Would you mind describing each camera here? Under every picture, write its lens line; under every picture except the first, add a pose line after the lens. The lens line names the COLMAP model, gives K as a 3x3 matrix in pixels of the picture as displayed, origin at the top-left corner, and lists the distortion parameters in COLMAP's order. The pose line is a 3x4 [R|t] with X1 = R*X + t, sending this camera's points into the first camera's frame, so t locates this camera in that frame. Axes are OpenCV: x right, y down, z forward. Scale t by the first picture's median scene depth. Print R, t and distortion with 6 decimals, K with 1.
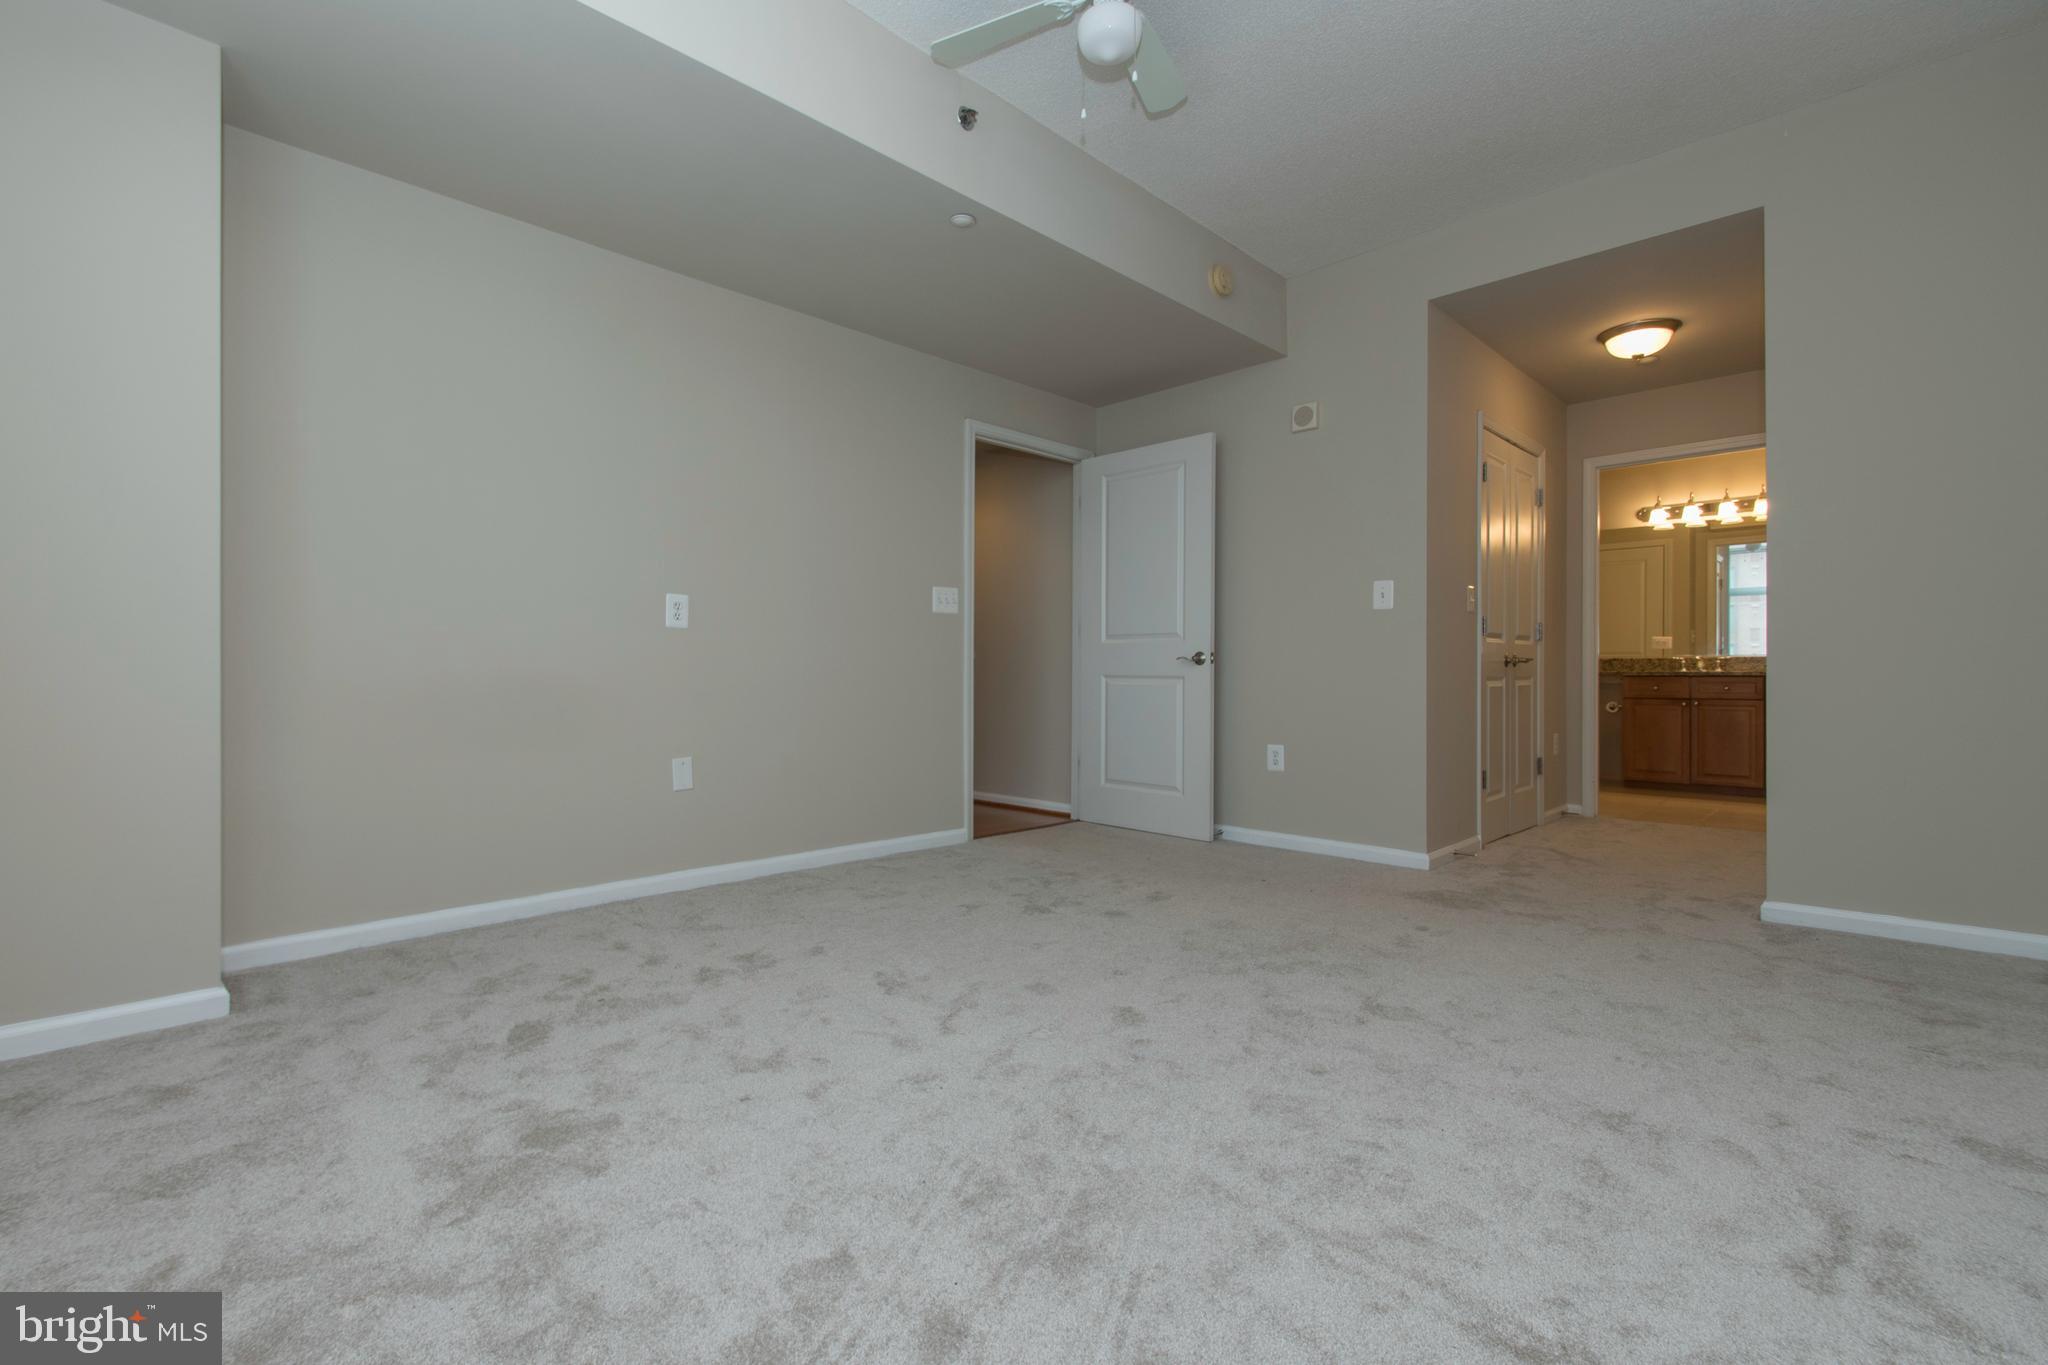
lens RADIAL K [[903.5, 0, 1039.9], [0, 903.5, 678.7], [0, 0, 1]] dist [0.000259, -0.001092]
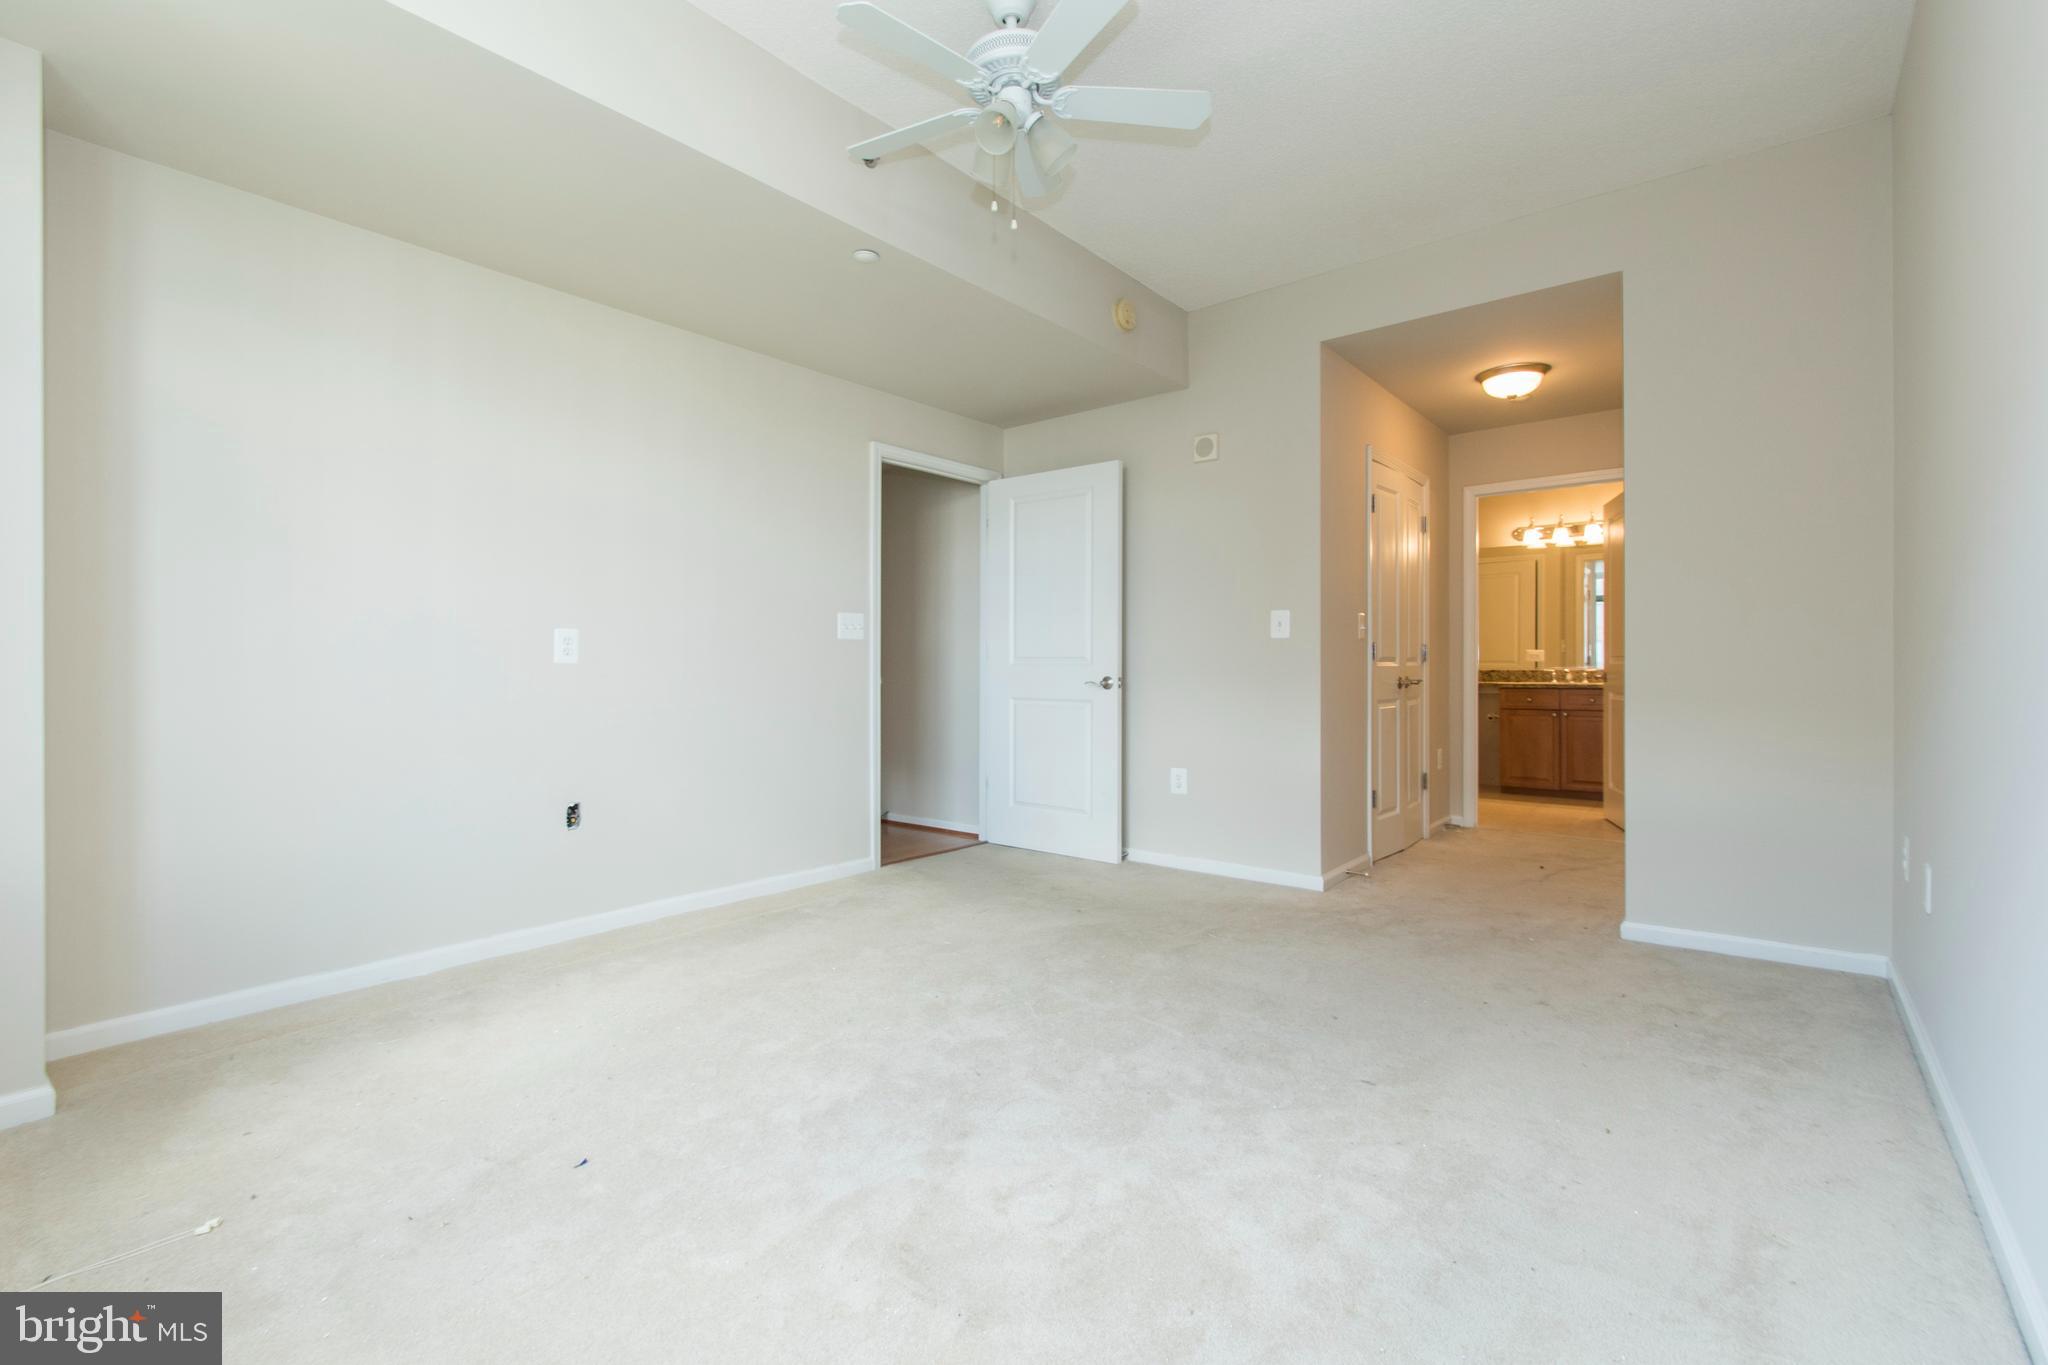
lens RADIAL K [[903.5, 0, 1038.7], [0, 903.5, 673.0], [0, 0, 1]] dist [0.000259, -0.001092]
pose [[0.995121, -0.003472, 0.098604, 0.001813], [0.003478, 0.999994, 0.000111, -0.032895], [-0.098604, 0.000232, 0.995127, -0.002971]]
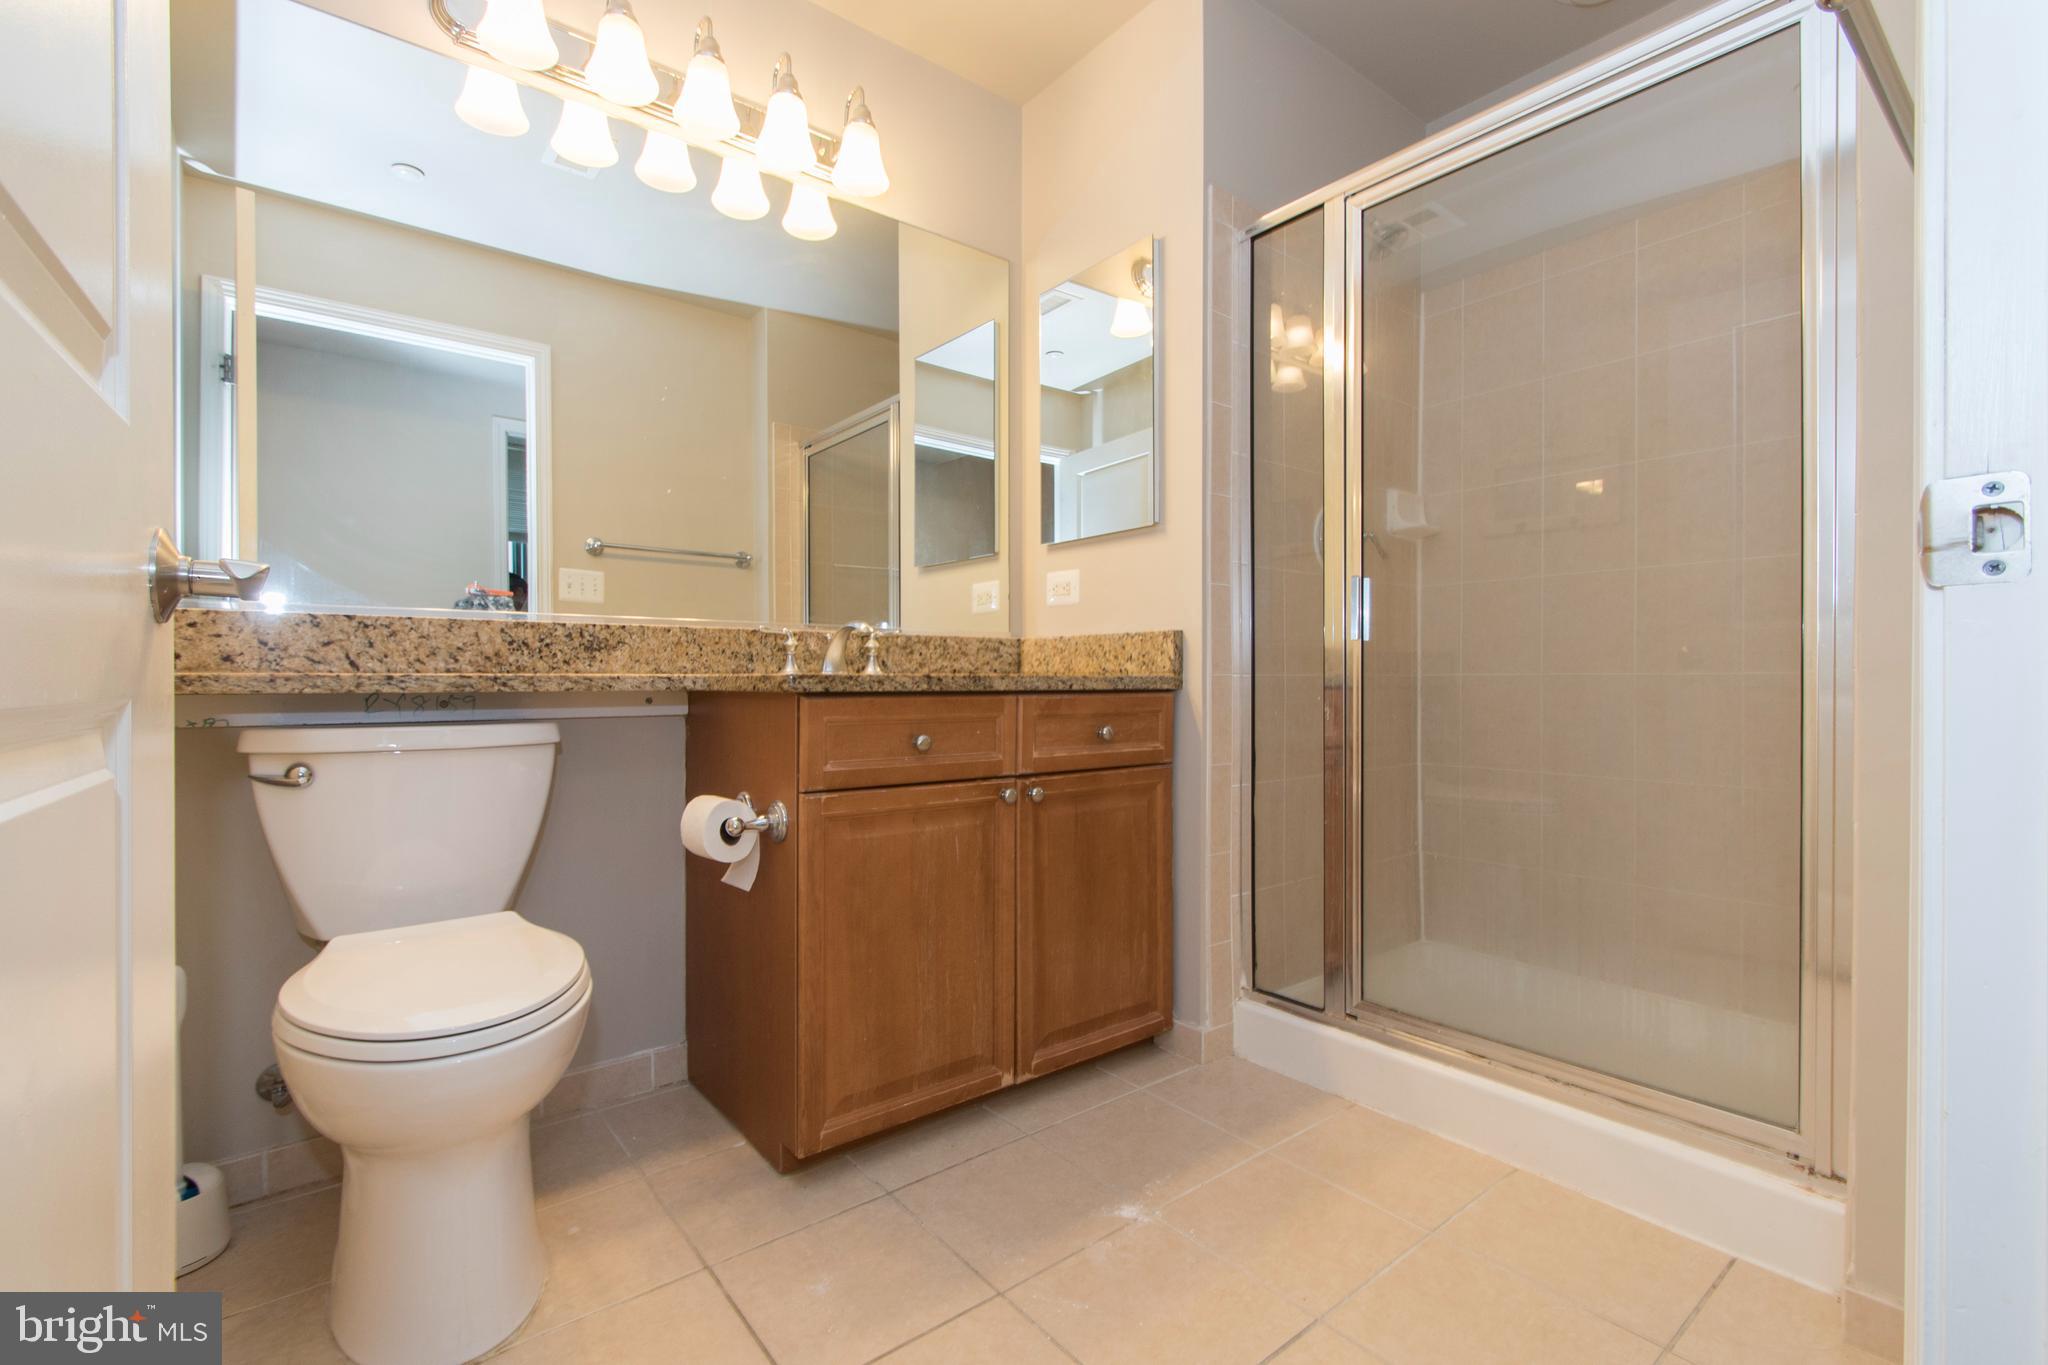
lens RADIAL K [[903.5, 0, 1024.2], [0, 903.5, 686.0], [0, 0, 1]] dist [0.000259, -0.001092]
pose [[0.122260, -0.002065, 0.992496, 0.617657], [0.004460, 0.999989, 0.001531, -0.005731], [-0.992488, 0.004239, 0.122268, 1.309877]]
